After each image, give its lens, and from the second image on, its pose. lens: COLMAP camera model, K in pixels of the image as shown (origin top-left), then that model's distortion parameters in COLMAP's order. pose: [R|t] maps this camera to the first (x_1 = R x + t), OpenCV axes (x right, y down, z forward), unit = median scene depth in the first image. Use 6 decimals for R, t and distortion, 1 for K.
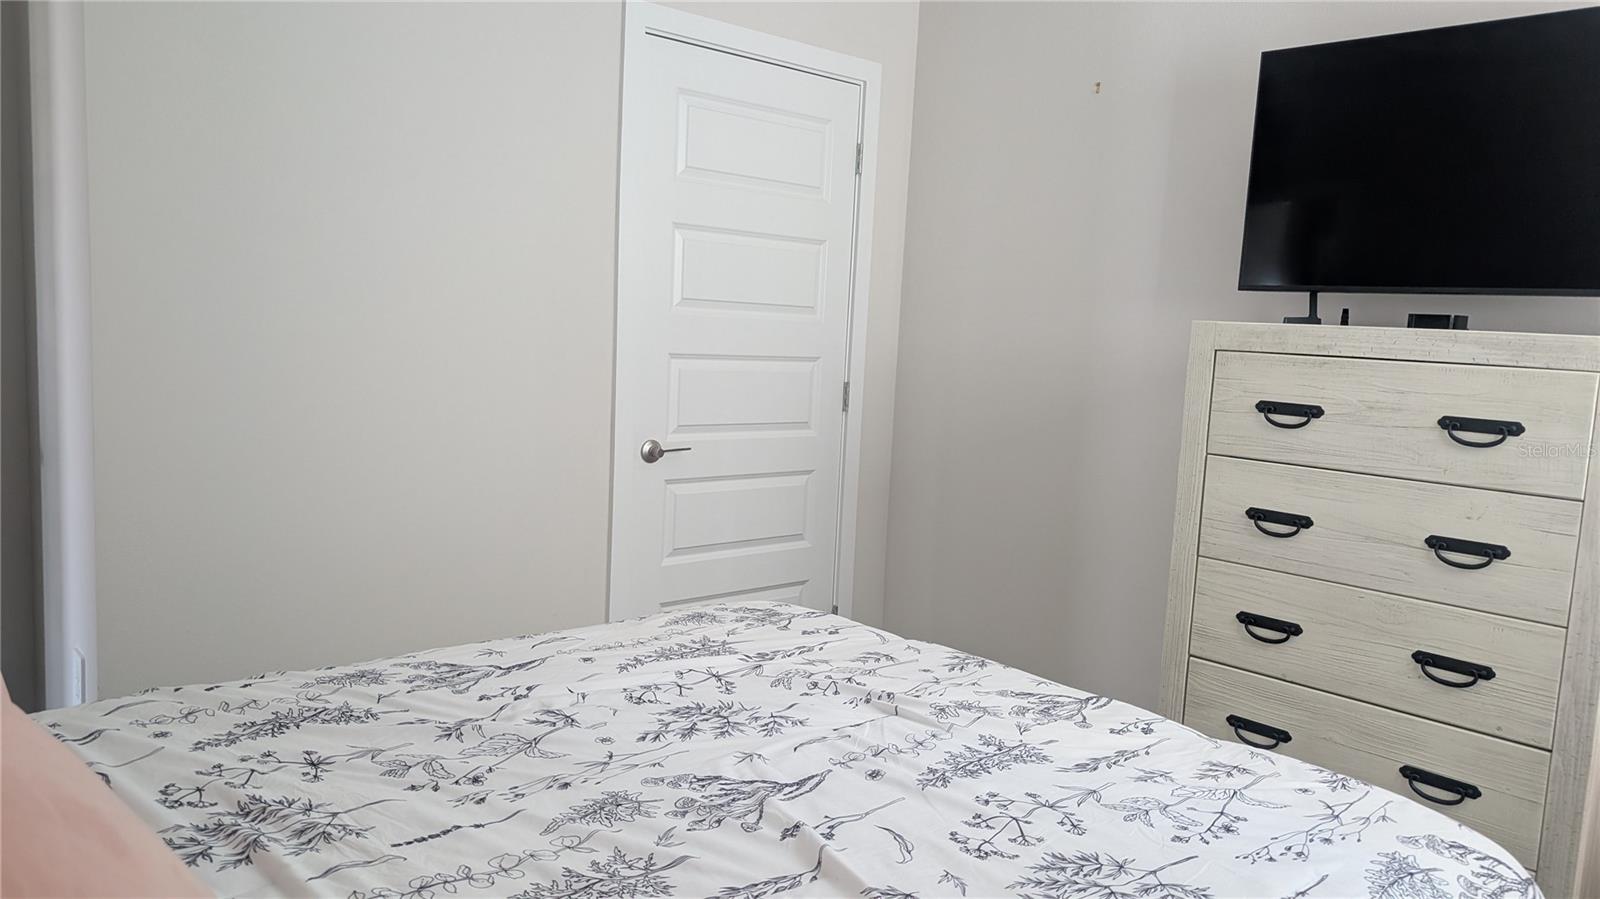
lens RADIAL K [[1174.7, 0, 791.1], [0, 1174.7, 458.0], [0, 0, 1]] dist [0.022567, -0.008493]
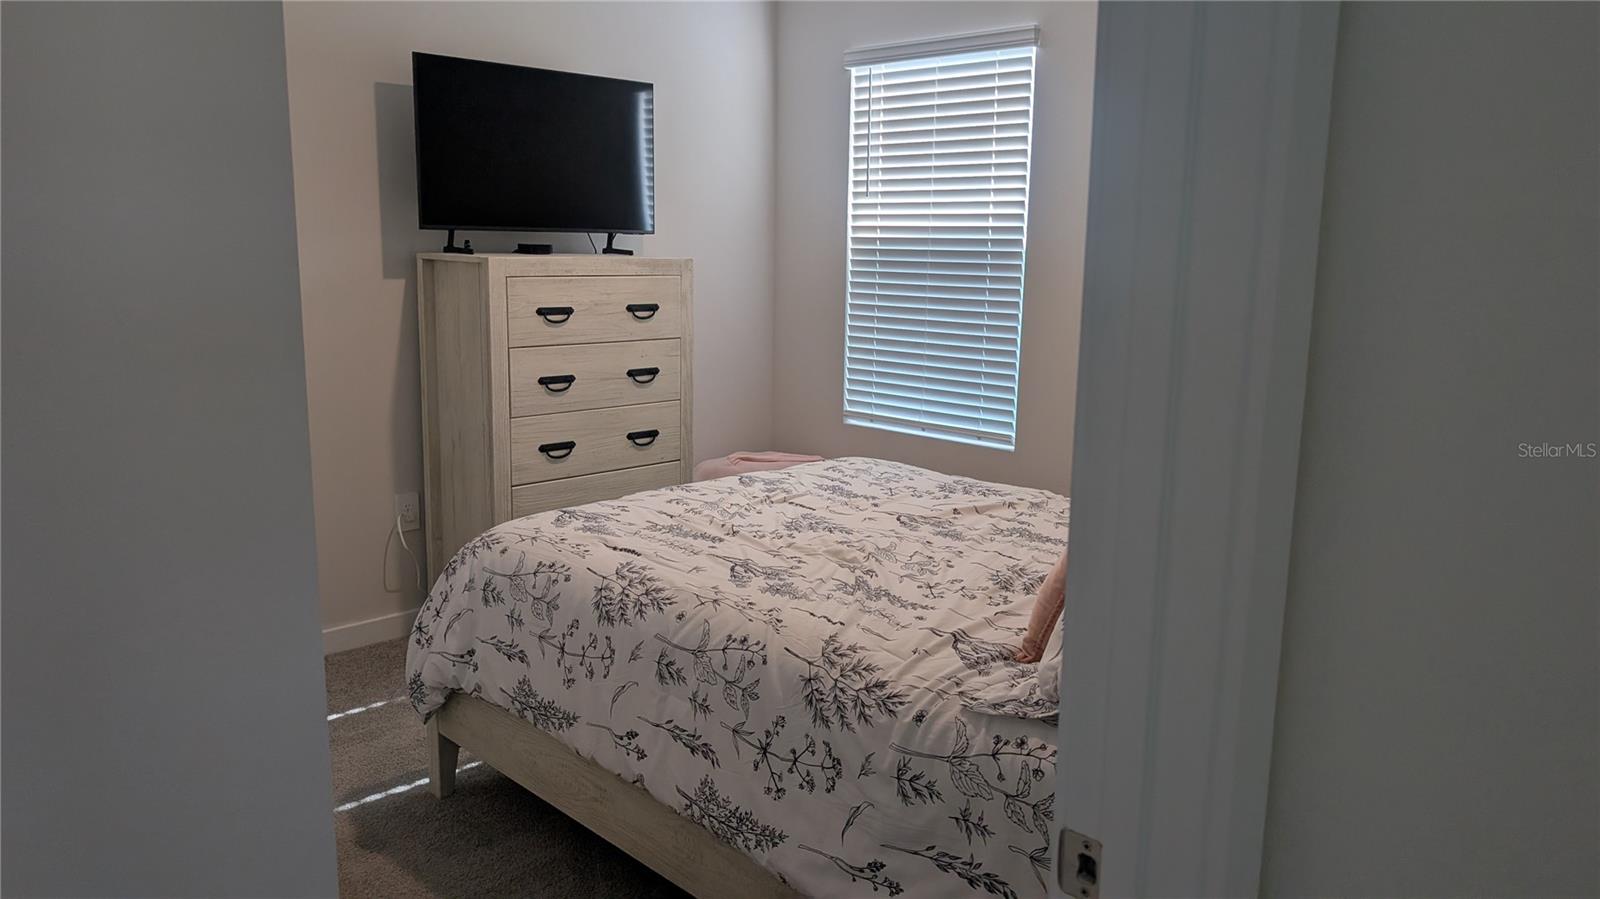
lens RADIAL K [[1174.7, 0, 790.8], [0, 1174.7, 450.0], [0, 0, 1]] dist [0.022567, -0.008493]
pose [[-0.042540, -0.228599, 0.972591, -1.170415], [0.099737, 0.967638, 0.231797, -0.194926], [-0.994104, 0.106864, -0.018364, 0.724919]]
